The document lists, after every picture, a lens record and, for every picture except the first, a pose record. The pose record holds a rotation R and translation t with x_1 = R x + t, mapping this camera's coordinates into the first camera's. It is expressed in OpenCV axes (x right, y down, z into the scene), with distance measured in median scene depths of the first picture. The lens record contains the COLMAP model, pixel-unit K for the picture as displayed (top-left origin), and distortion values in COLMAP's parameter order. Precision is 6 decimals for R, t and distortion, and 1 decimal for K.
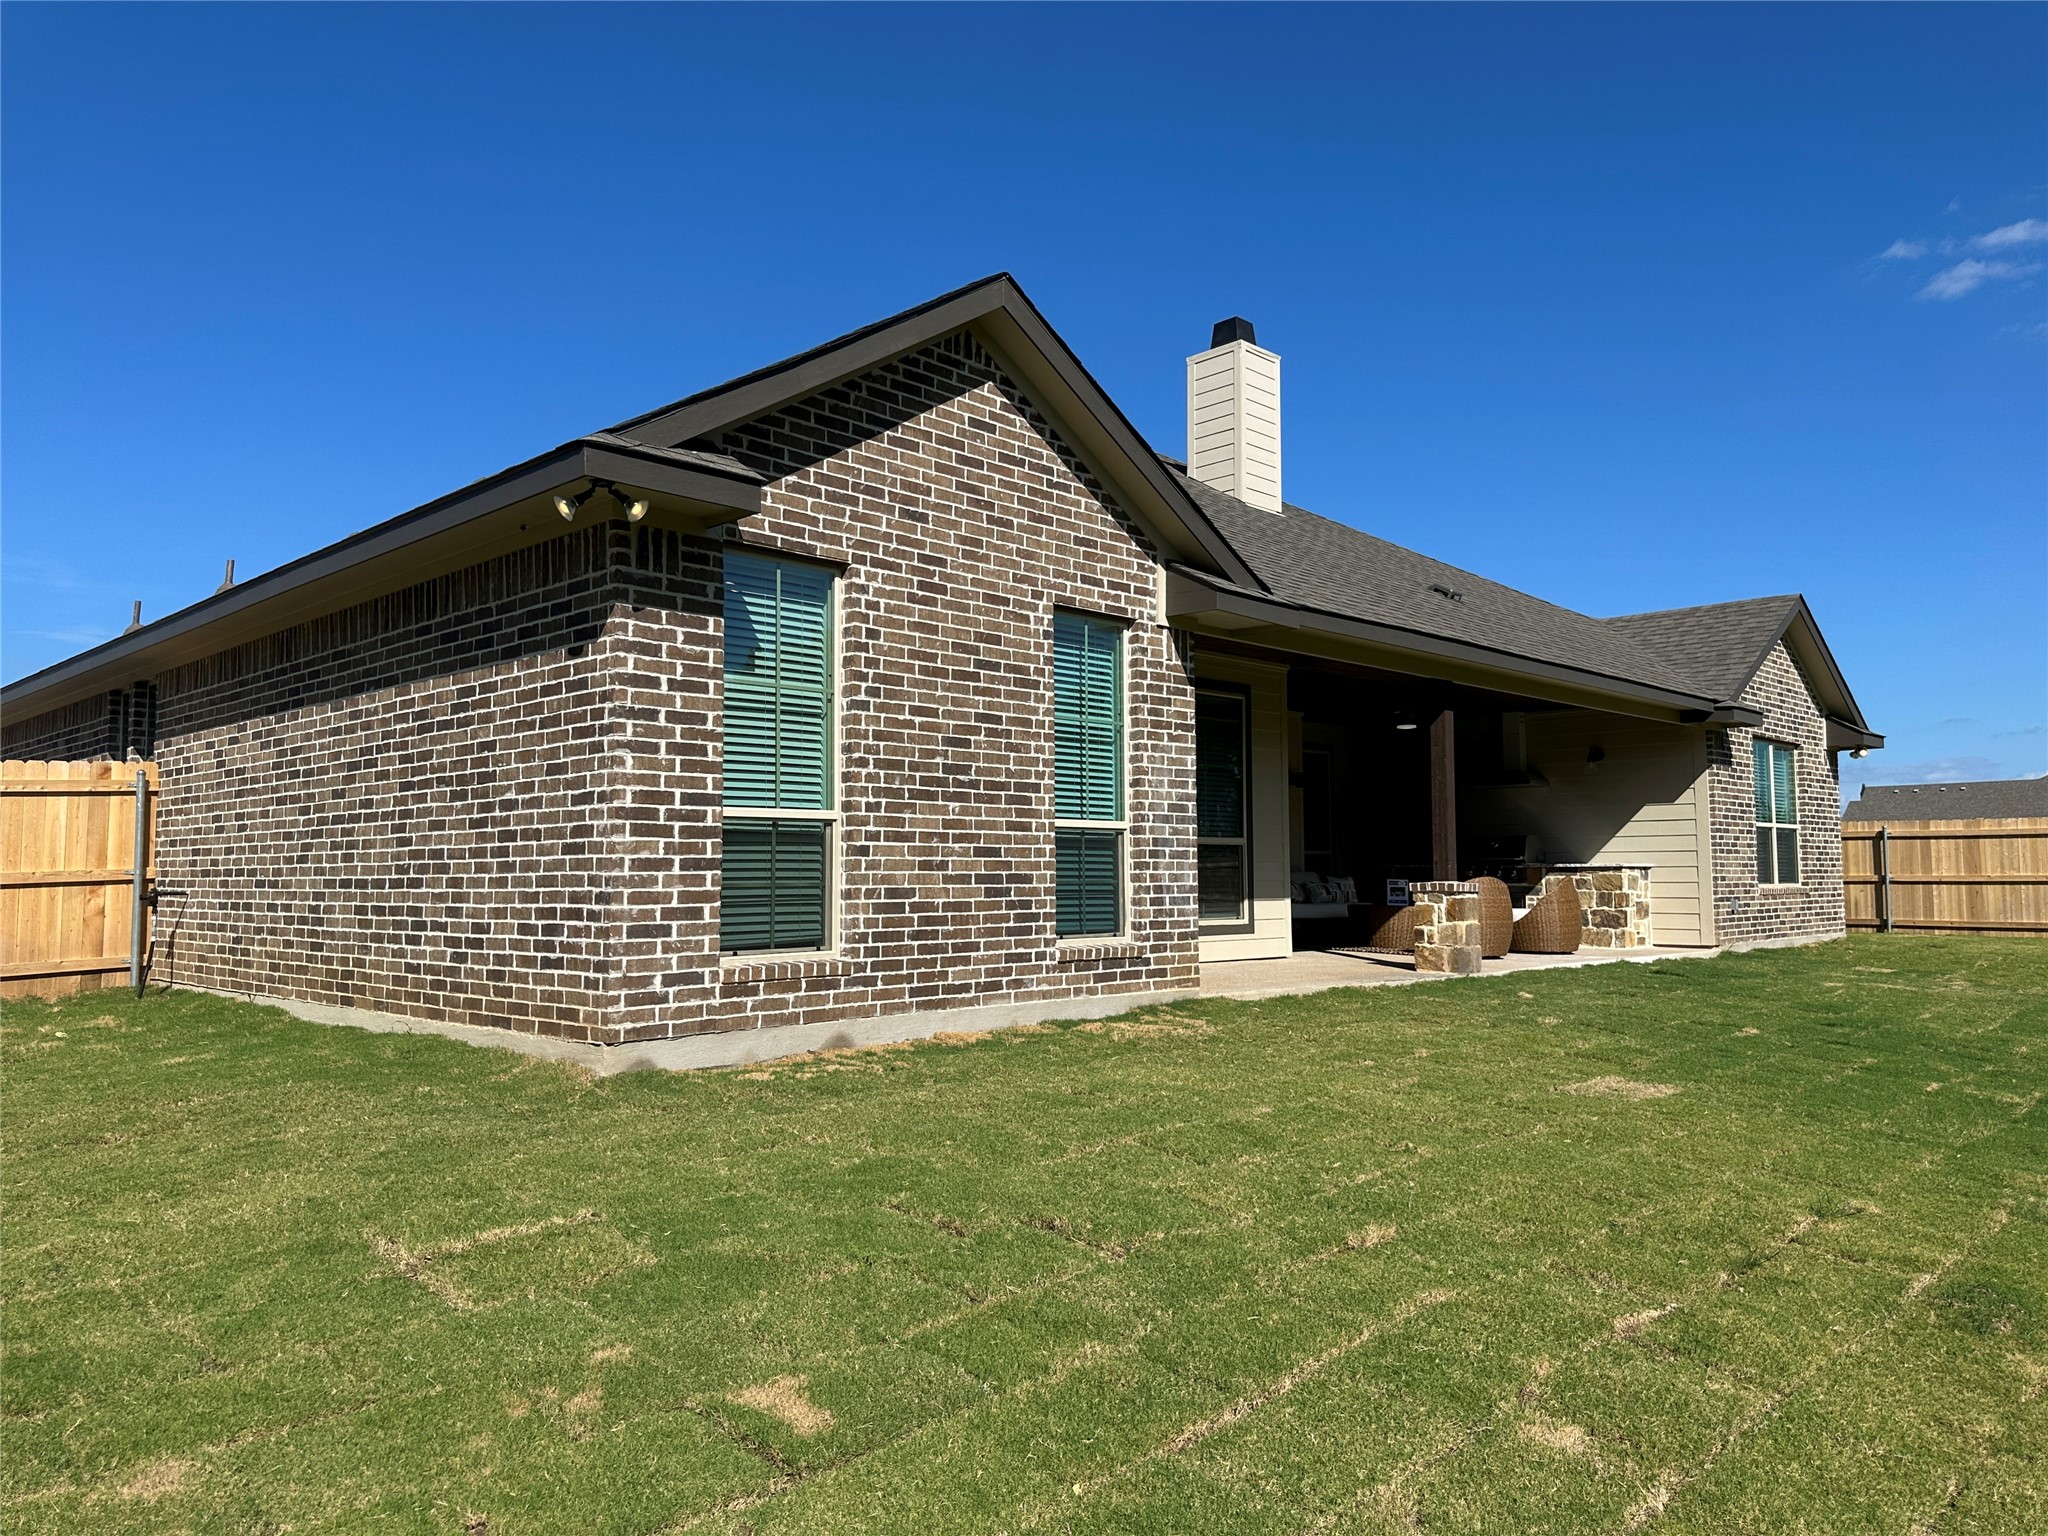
lens RADIAL K [[1436.8, 0, 1013.1], [0, 1436.8, 763.6], [0, 0, 1]] dist [-0.001678, -0.034396]
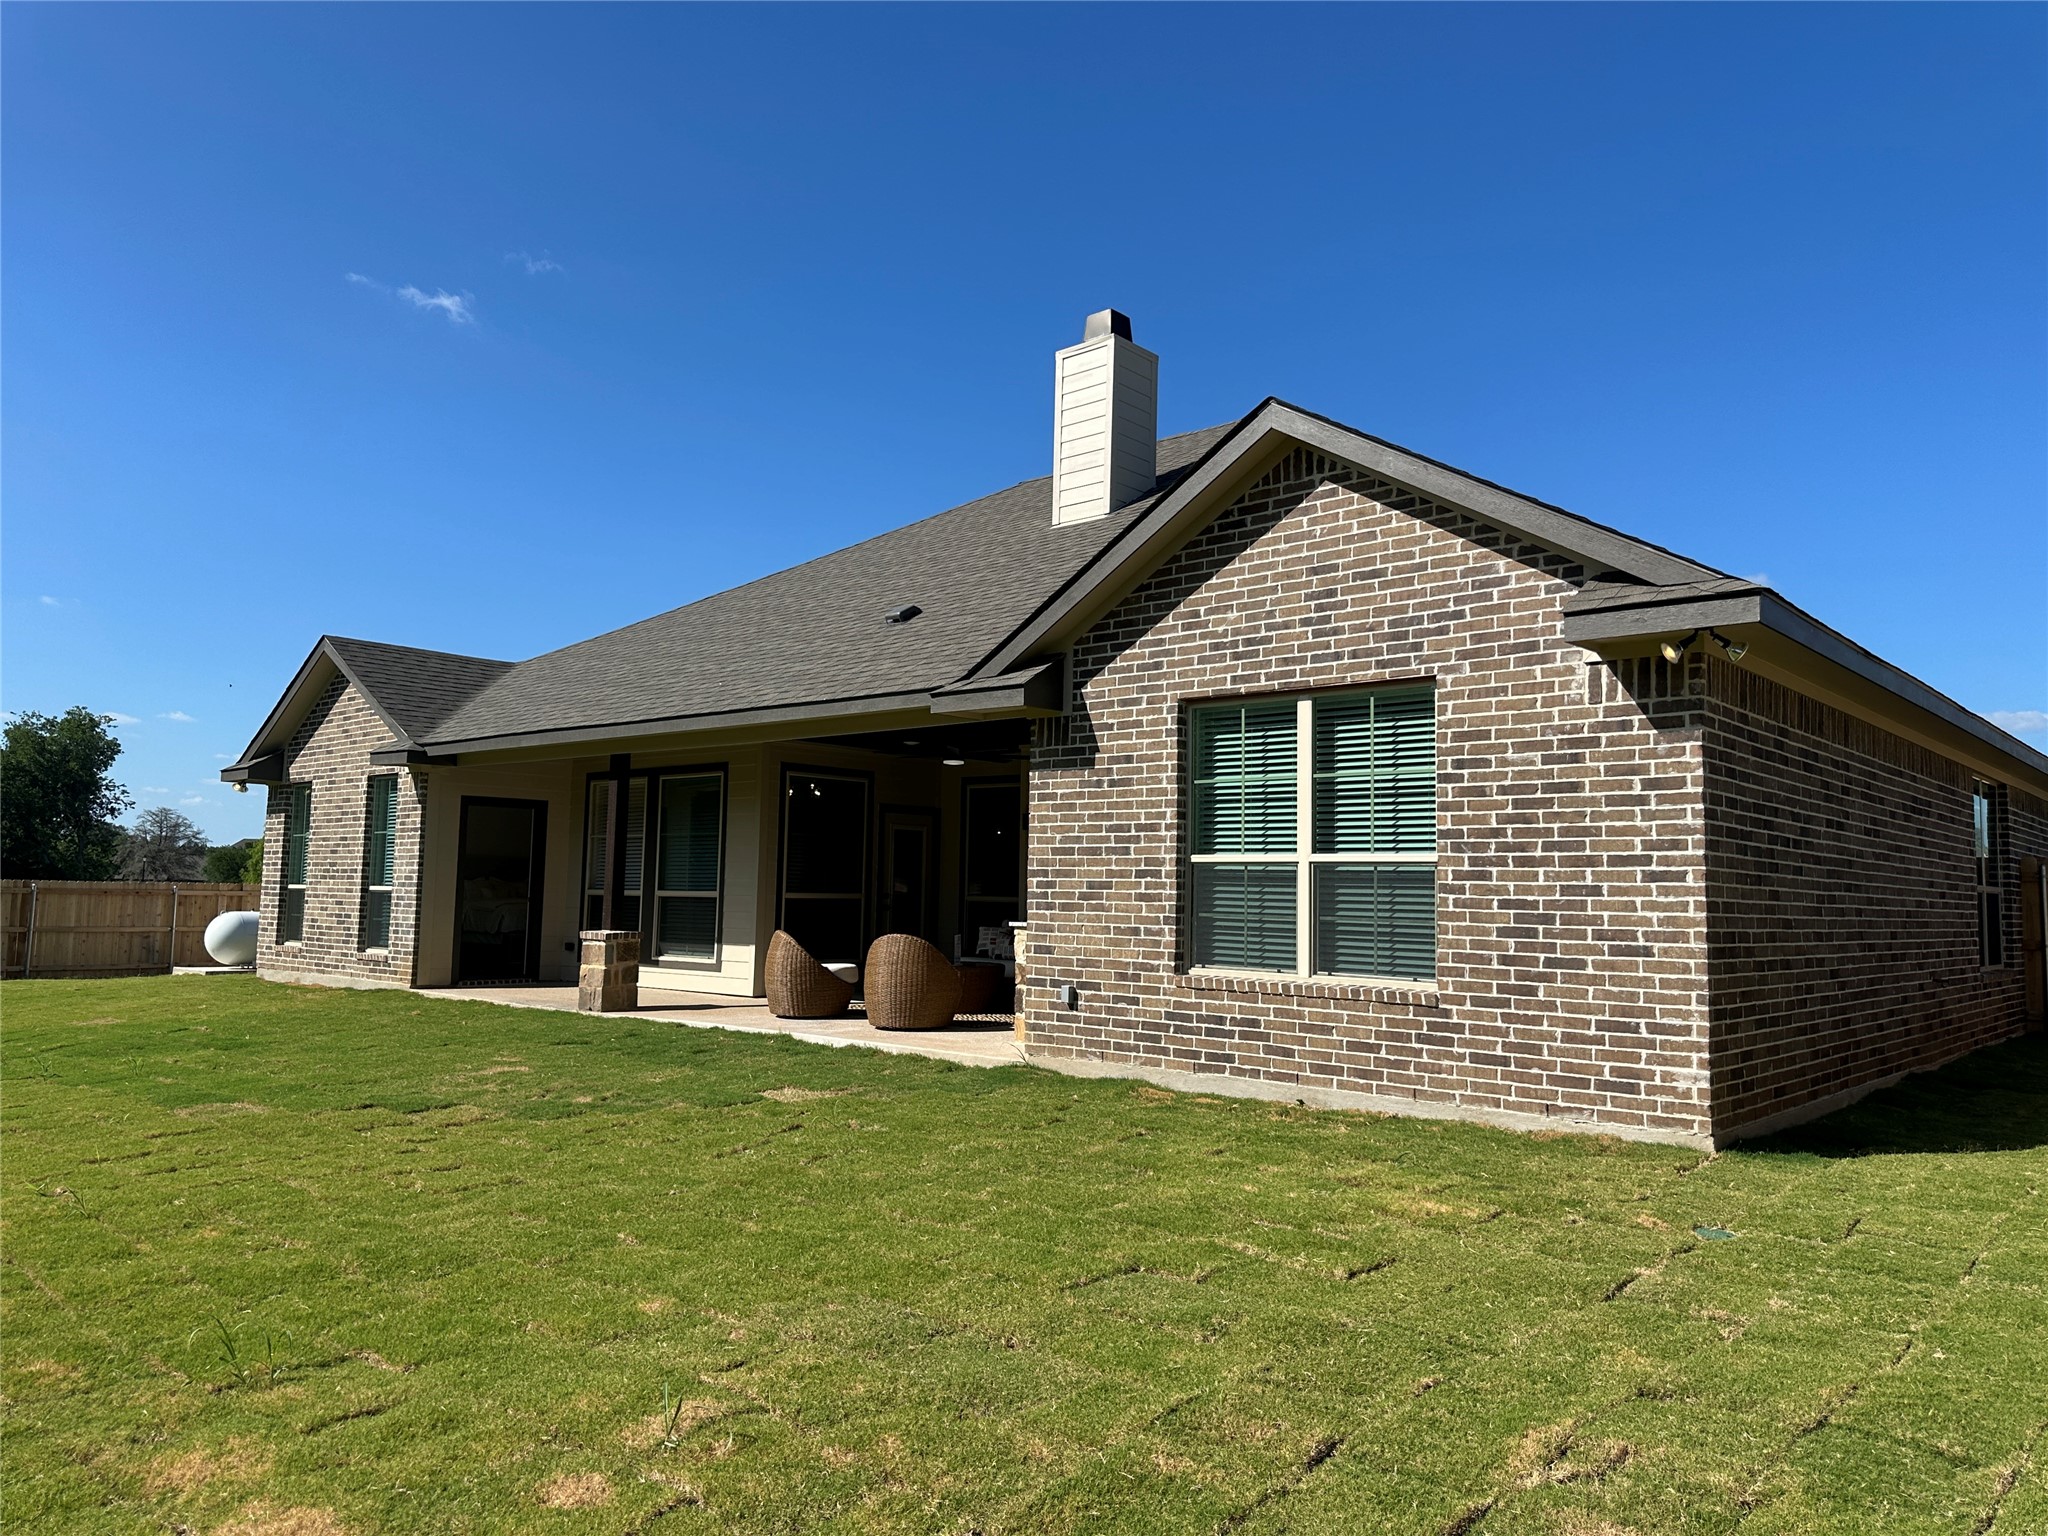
lens RADIAL K [[1436.8, 0, 1013.1], [0, 1436.8, 763.6], [0, 0, 1]] dist [-0.001678, -0.034396]
pose [[0.107315, -0.083164, -0.990741, 0.646166], [0.064897, 0.994956, -0.076489, 0.024855], [0.992105, -0.056088, 0.112171, 0.521935]]
